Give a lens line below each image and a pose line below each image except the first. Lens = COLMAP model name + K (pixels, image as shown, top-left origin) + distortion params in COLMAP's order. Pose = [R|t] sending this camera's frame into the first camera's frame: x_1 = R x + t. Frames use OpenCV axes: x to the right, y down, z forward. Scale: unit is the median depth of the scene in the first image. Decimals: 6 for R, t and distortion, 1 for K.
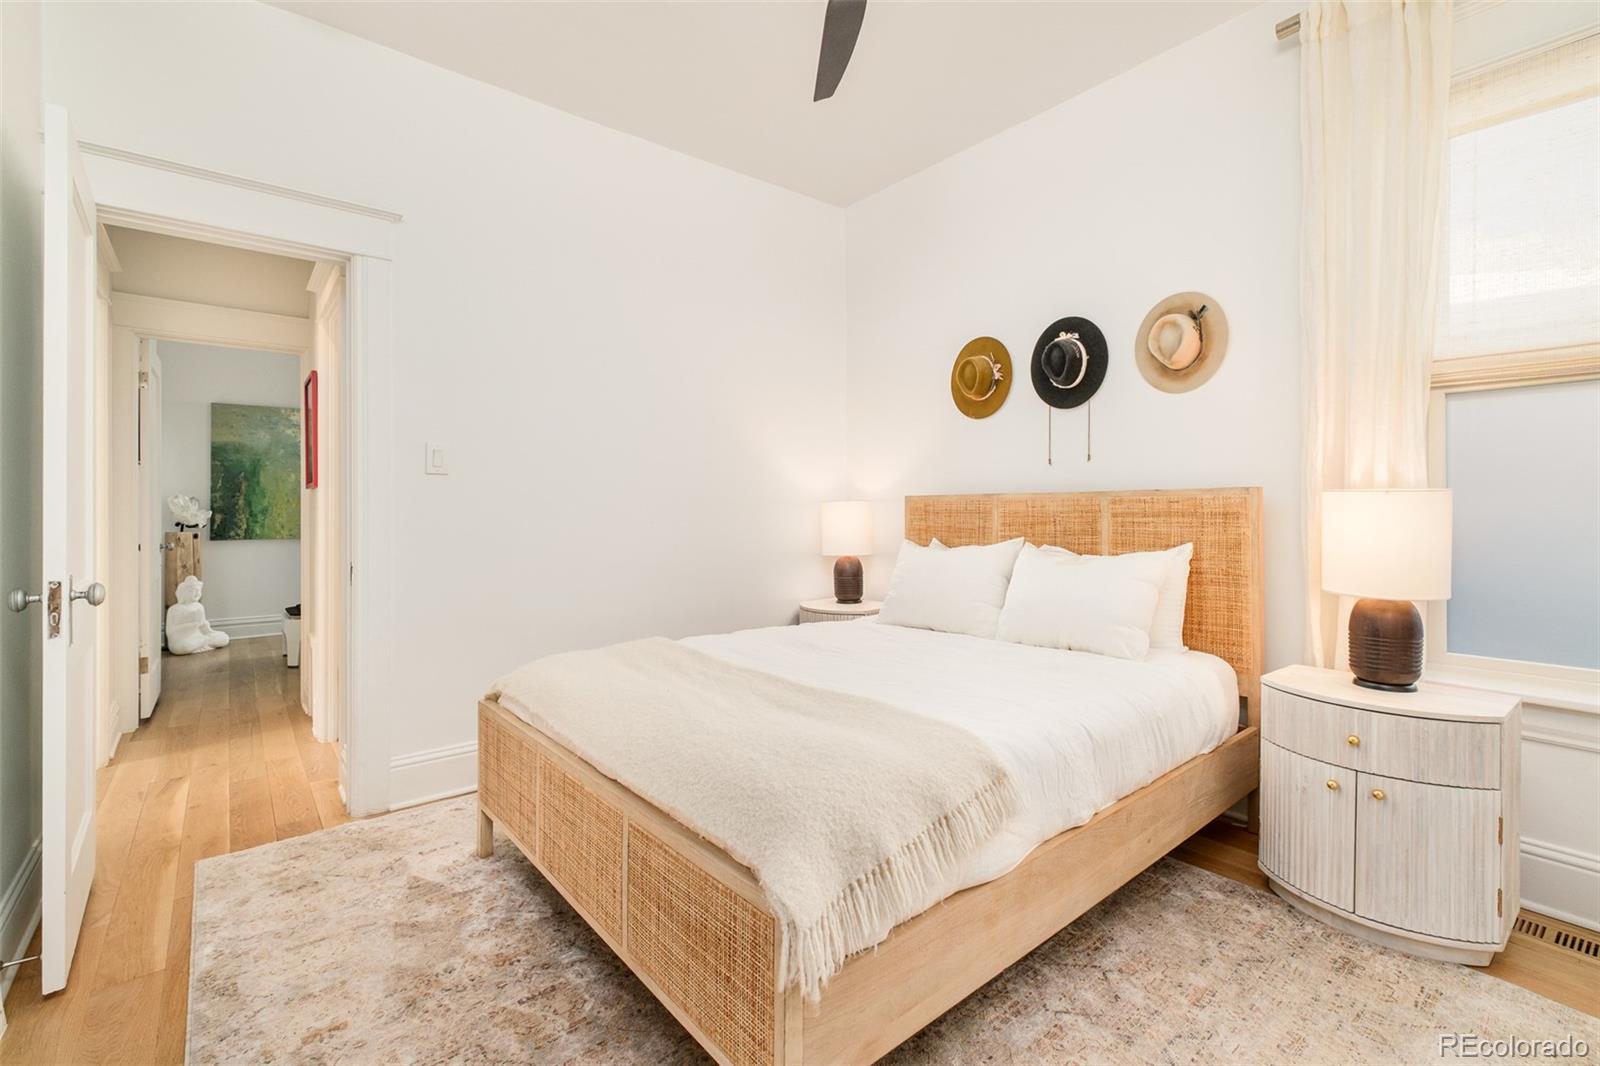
lens RADIAL K [[699.8, 0, 795.5], [0, 699.8, 518.6], [0, 0, 1]] dist [-0.002273, -0.000768]
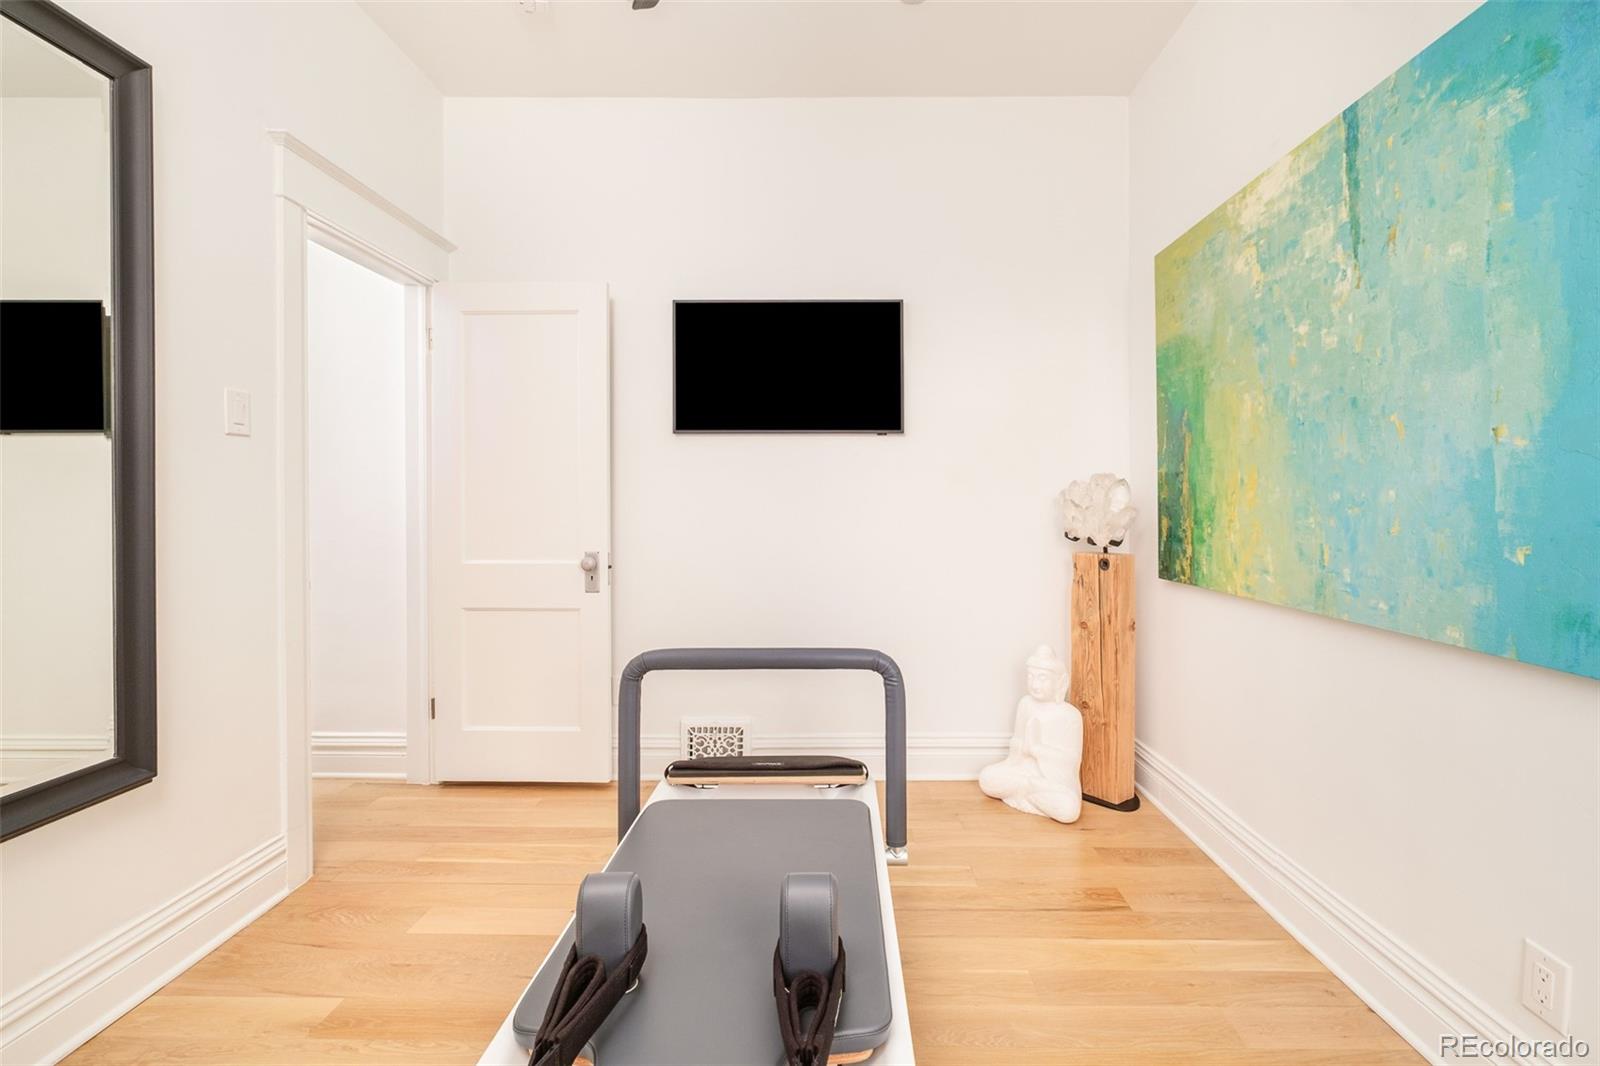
lens RADIAL K [[699.8, 0, 808.2], [0, 699.8, 507.1], [0, 0, 1]] dist [-0.002273, -0.000768]
pose [[-0.658509, 0.002471, -0.752568, -0.363035], [-0.010624, 0.999864, 0.012578, -0.015346], [0.752498, 0.016278, -0.658394, 1.093563]]
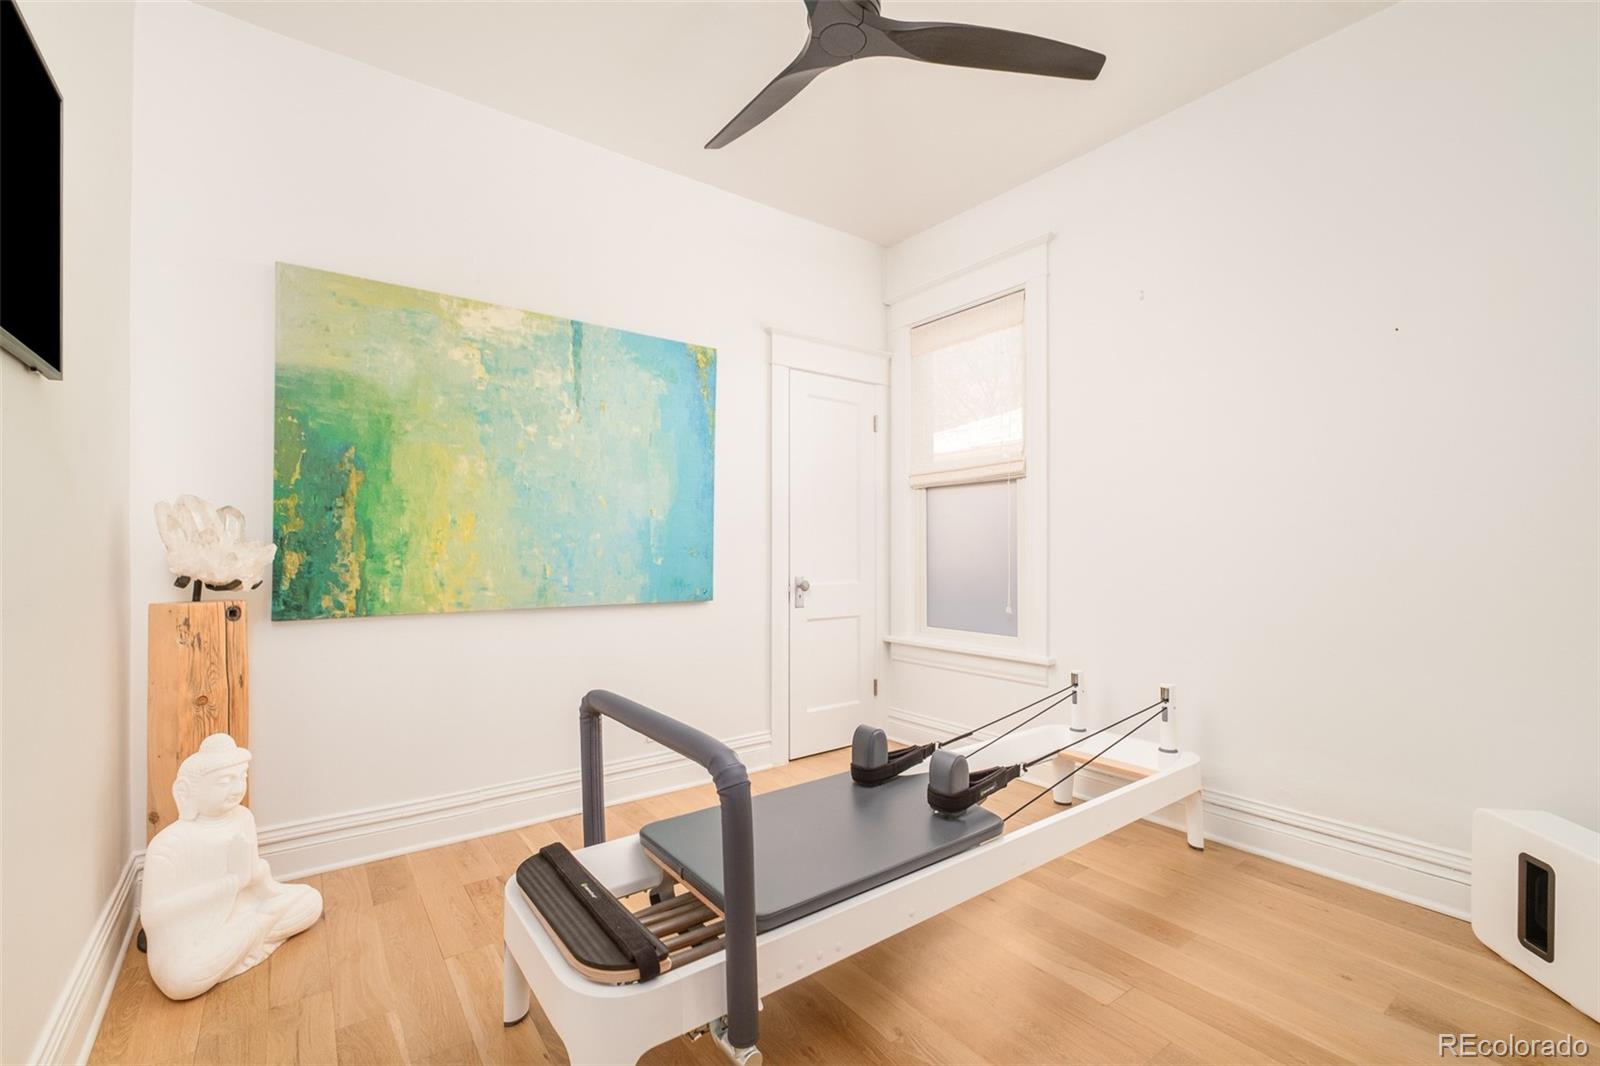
lens RADIAL K [[699.8, 0, 801.8], [0, 699.8, 555.6], [0, 0, 1]] dist [-0.002273, -0.000768]
pose [[0.998905, -0.005210, -0.046495, -0.516749], [0.004753, 0.999939, -0.009935, 0.000052], [0.046544, 0.009704, 0.998869, 0.615031]]
